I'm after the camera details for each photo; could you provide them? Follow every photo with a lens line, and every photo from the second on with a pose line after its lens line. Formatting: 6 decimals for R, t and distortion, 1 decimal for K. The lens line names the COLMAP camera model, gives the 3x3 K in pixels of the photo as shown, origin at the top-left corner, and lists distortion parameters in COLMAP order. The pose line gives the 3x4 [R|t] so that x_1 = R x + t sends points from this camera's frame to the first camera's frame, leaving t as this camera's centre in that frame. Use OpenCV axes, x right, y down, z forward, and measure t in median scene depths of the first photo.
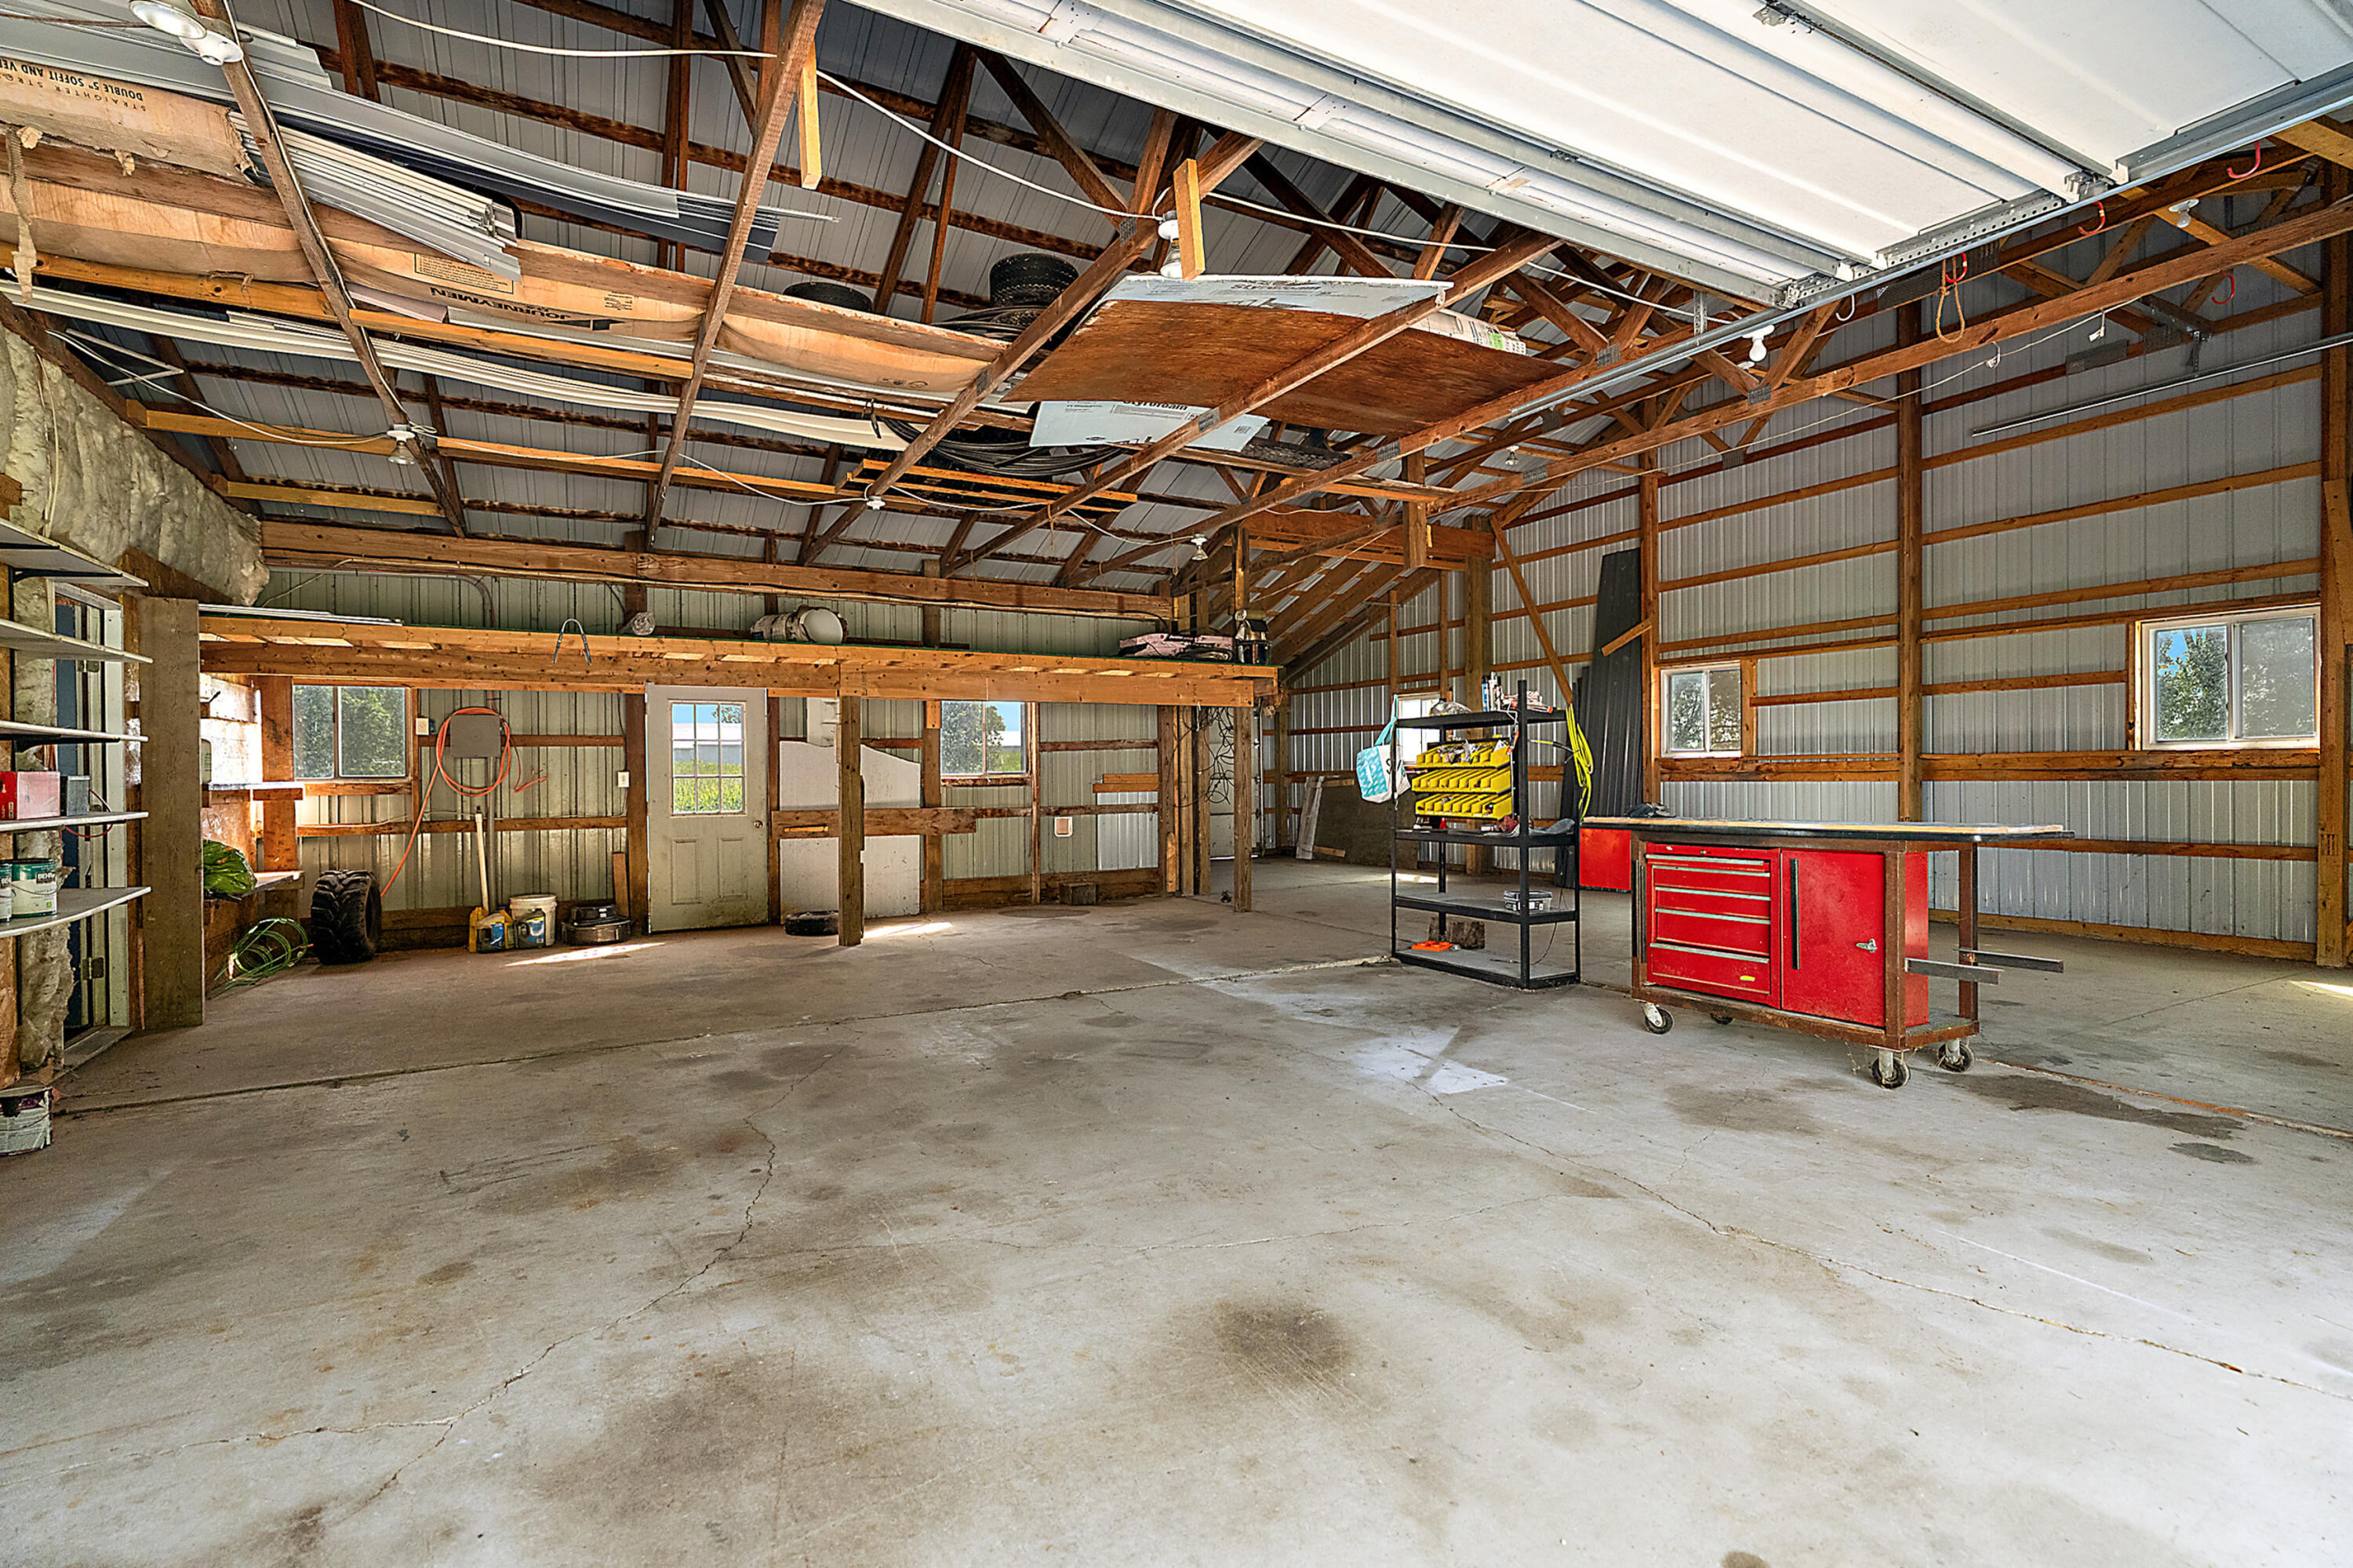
lens RADIAL K [[1093.6, 0, 1166.3], [0, 1093.6, 783.2], [0, 0, 1]] dist [0.003331, 0.000183]
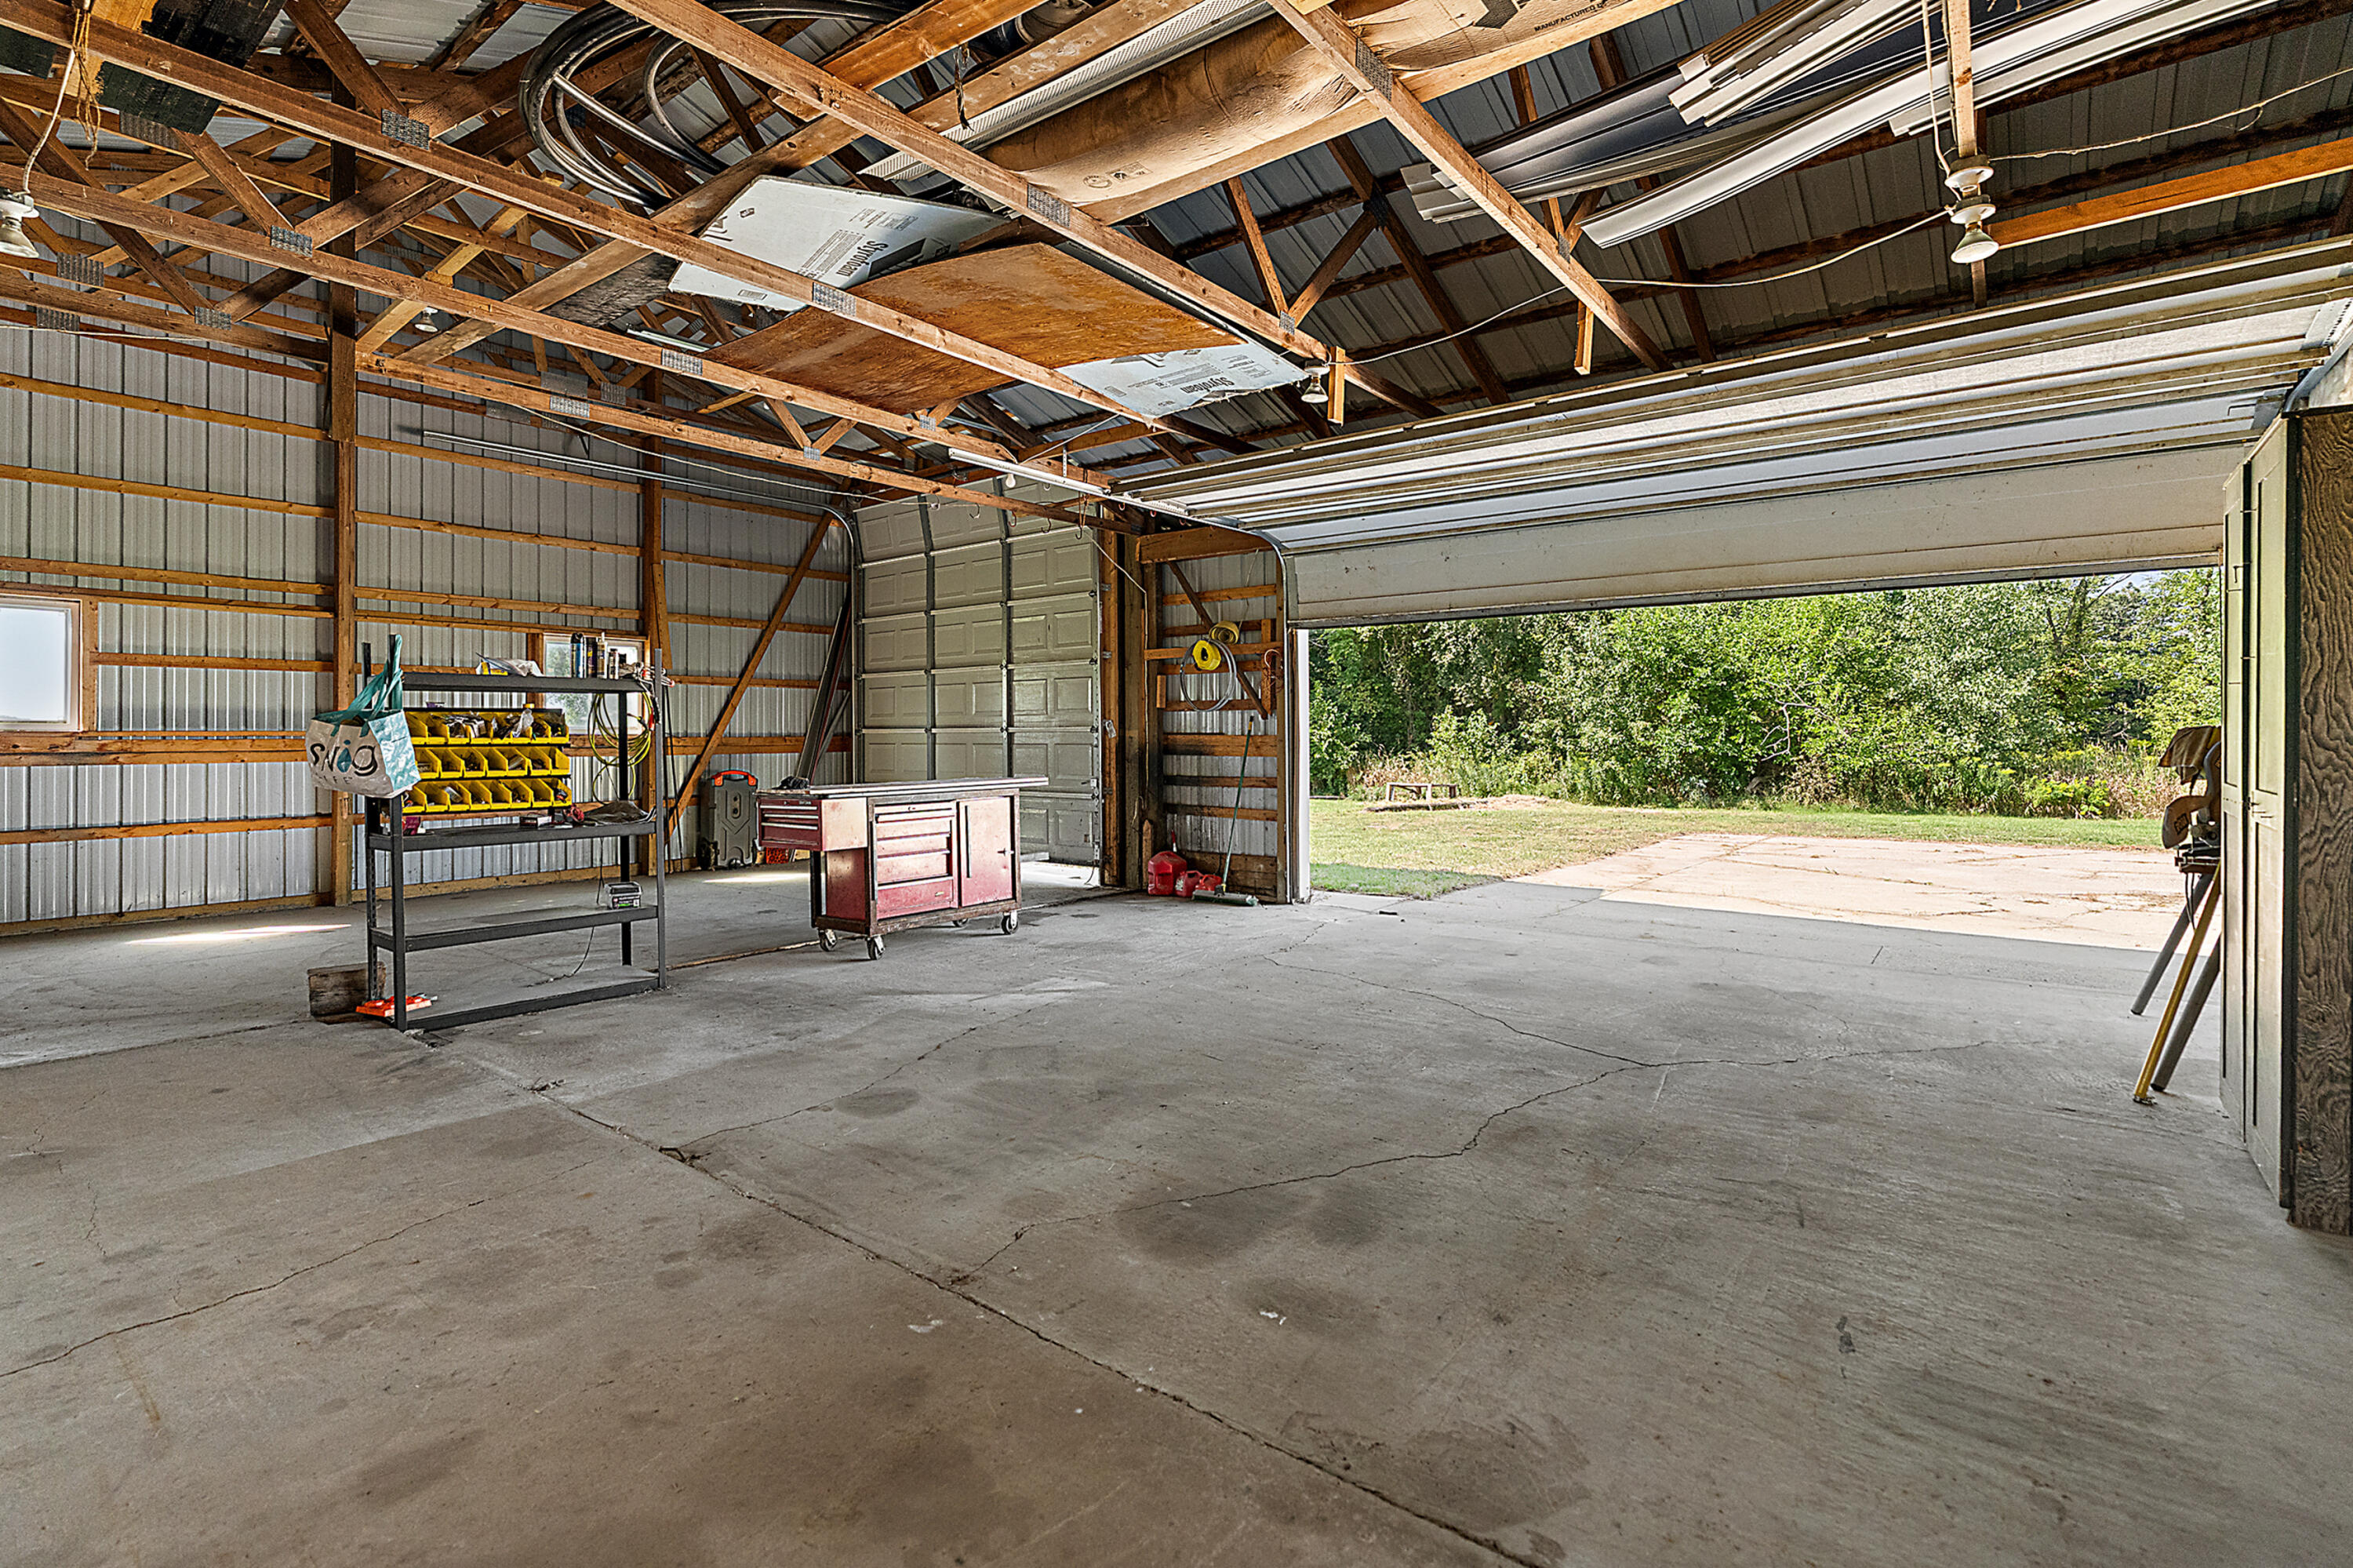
lens RADIAL K [[1093.6, 0, 1158.3], [0, 1093.6, 741.6], [0, 0, 1]] dist [0.003331, 0.000183]
pose [[-0.387297, 0.007611, 0.921924, -1.070052], [0.012934, 0.999912, -0.002822, -0.016153], [-0.921864, 0.010831, -0.387361, 1.523415]]
